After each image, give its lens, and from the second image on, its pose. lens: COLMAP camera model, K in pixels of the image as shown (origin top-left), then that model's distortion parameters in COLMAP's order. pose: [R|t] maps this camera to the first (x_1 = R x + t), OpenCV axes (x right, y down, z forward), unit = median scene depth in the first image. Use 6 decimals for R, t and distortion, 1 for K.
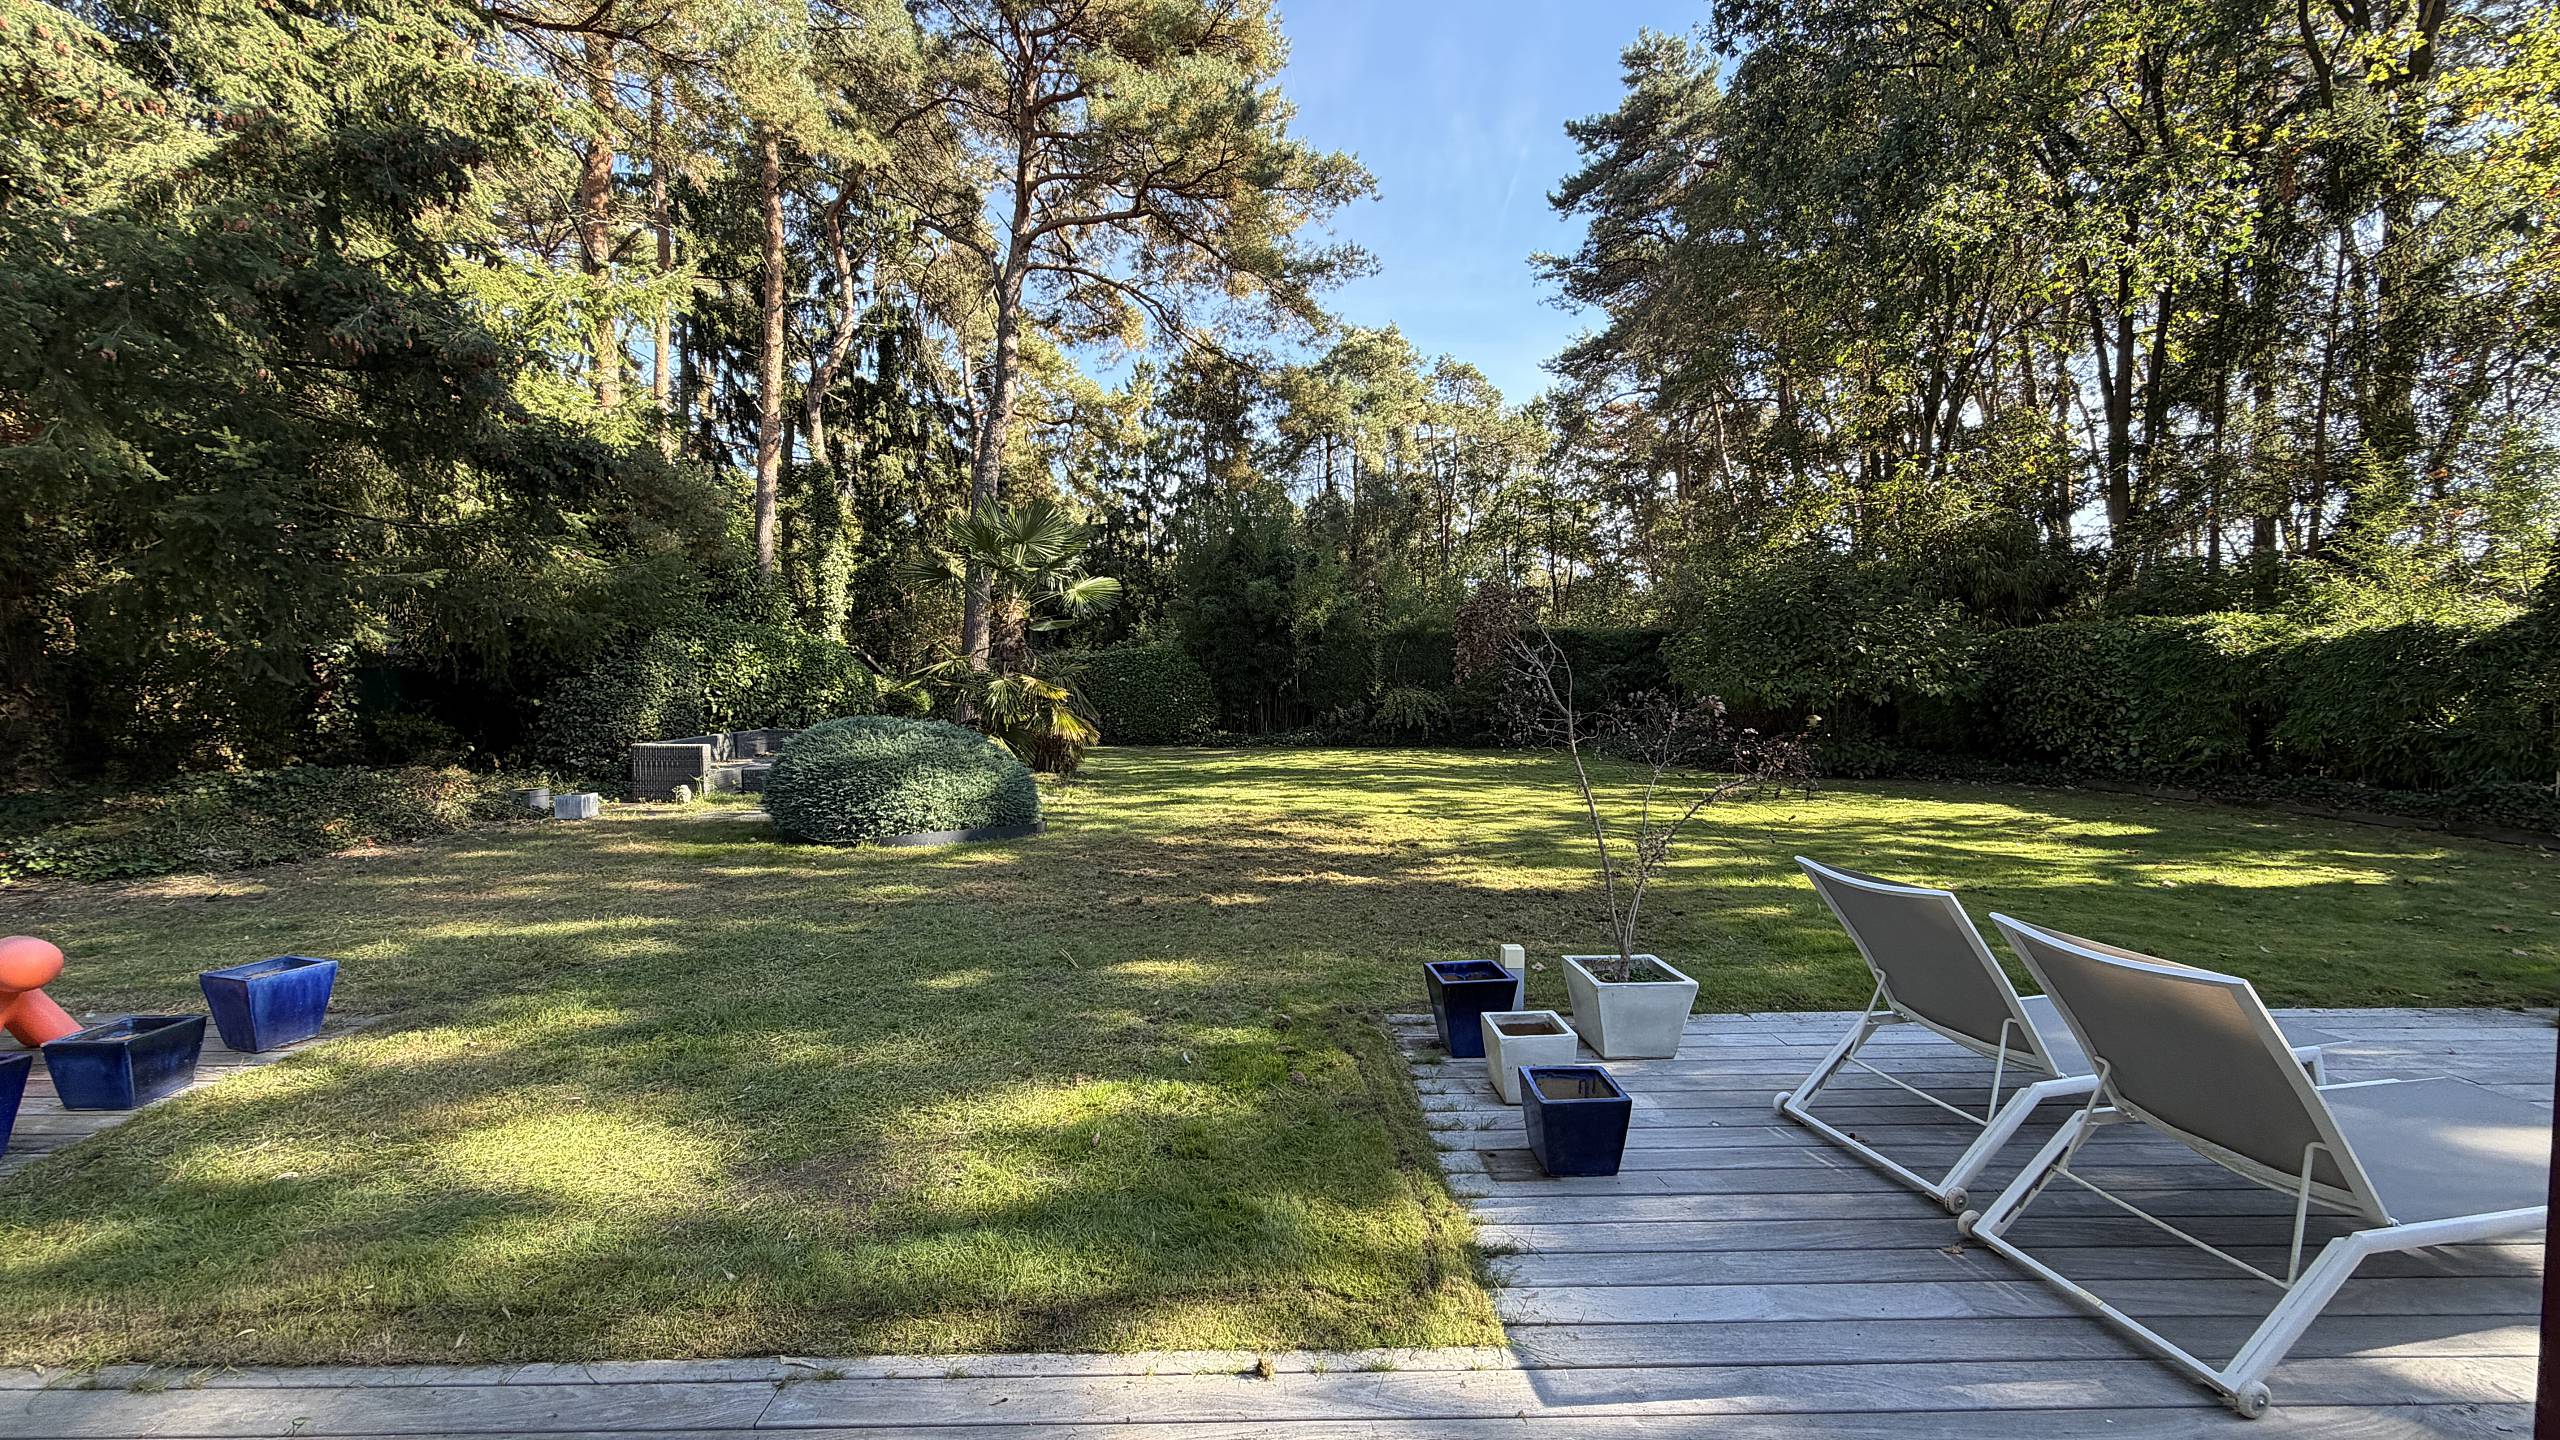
lens RADIAL K [[1017.7, 0, 1271.5], [0, 1017.7, 719.3], [0, 0, 1]] dist [0.000009, 0.000400]
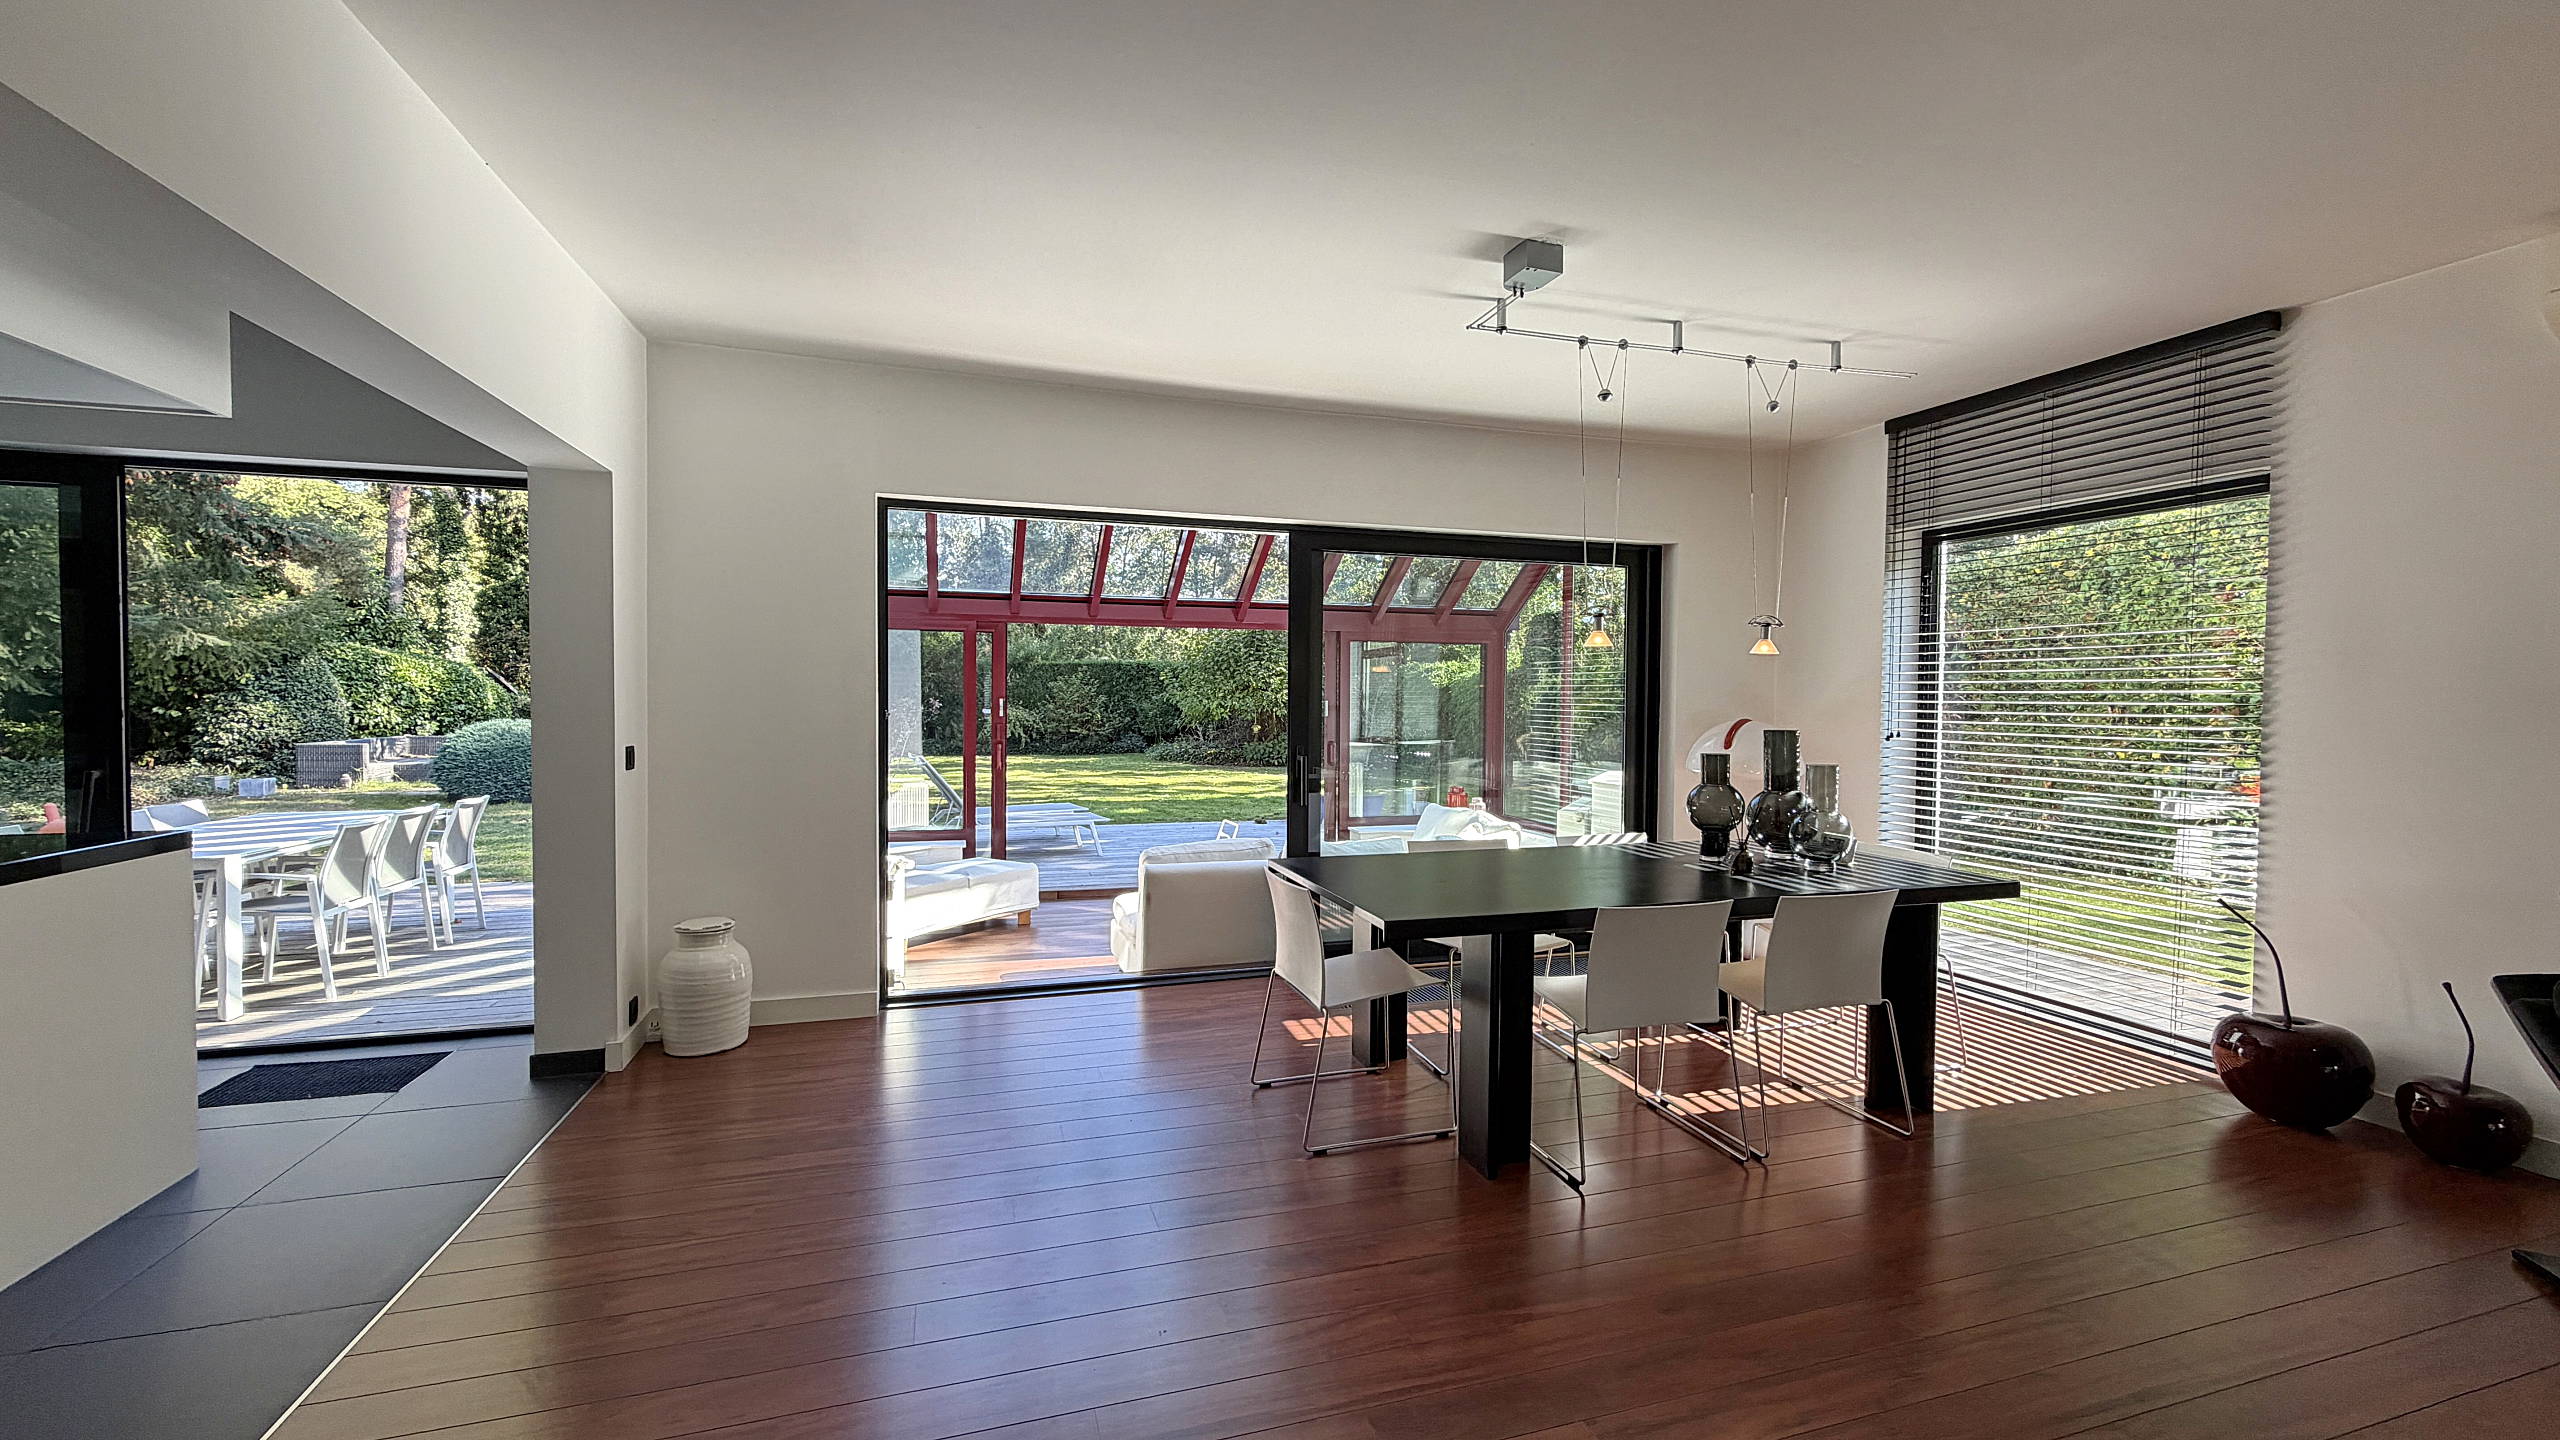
lens RADIAL K [[1017.7, 0, 1271.5], [0, 1017.7, 719.3], [0, 0, 1]] dist [0.000009, 0.000400]
pose [[0.960070, -0.000705, 0.279759, 0.077807], [0.007469, 0.999705, -0.023114, 0.012203], [-0.279660, 0.024281, 0.959792, -0.229988]]
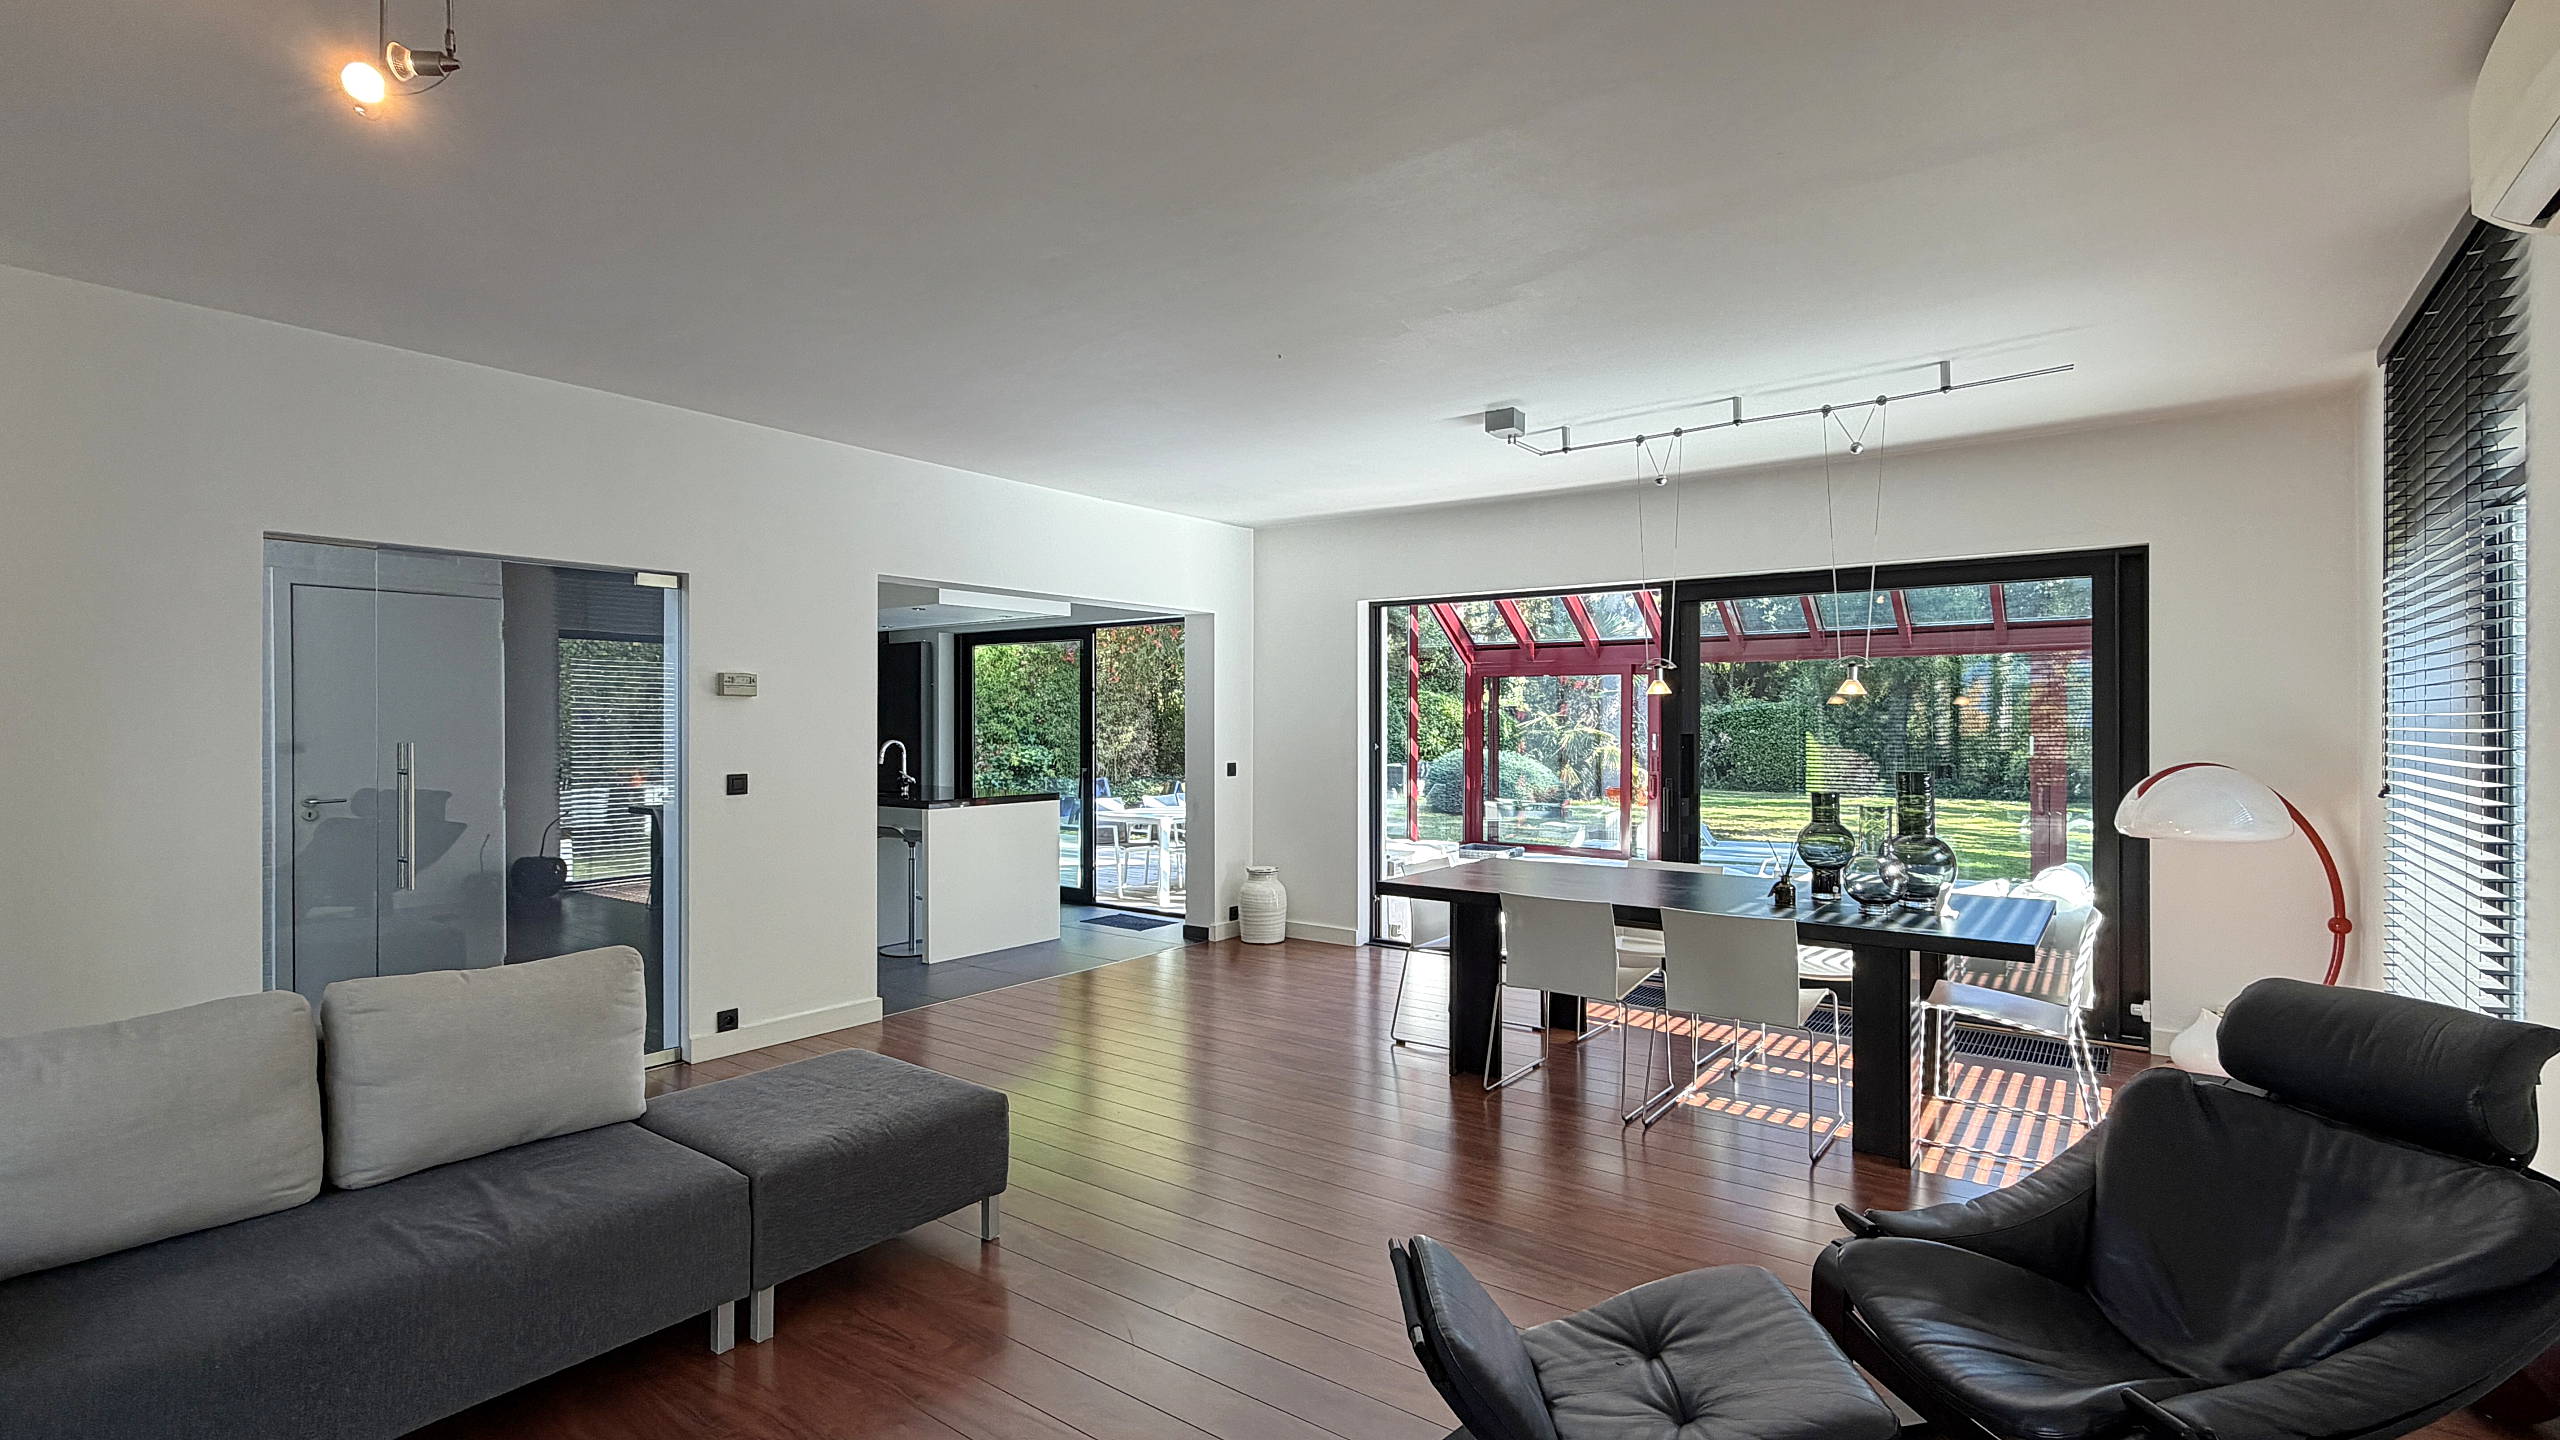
lens RADIAL K [[1157.6, 0, 1280.0], [0, 1157.6, 720.0], [0, 0, 1]] dist [0.002319, -0.000237]
pose [[0.790742, -0.002943, -0.612142, 0.194258], [-0.028017, 0.998767, -0.040992, 0.012700], [0.611508, 0.049564, 0.789684, -0.279054]]
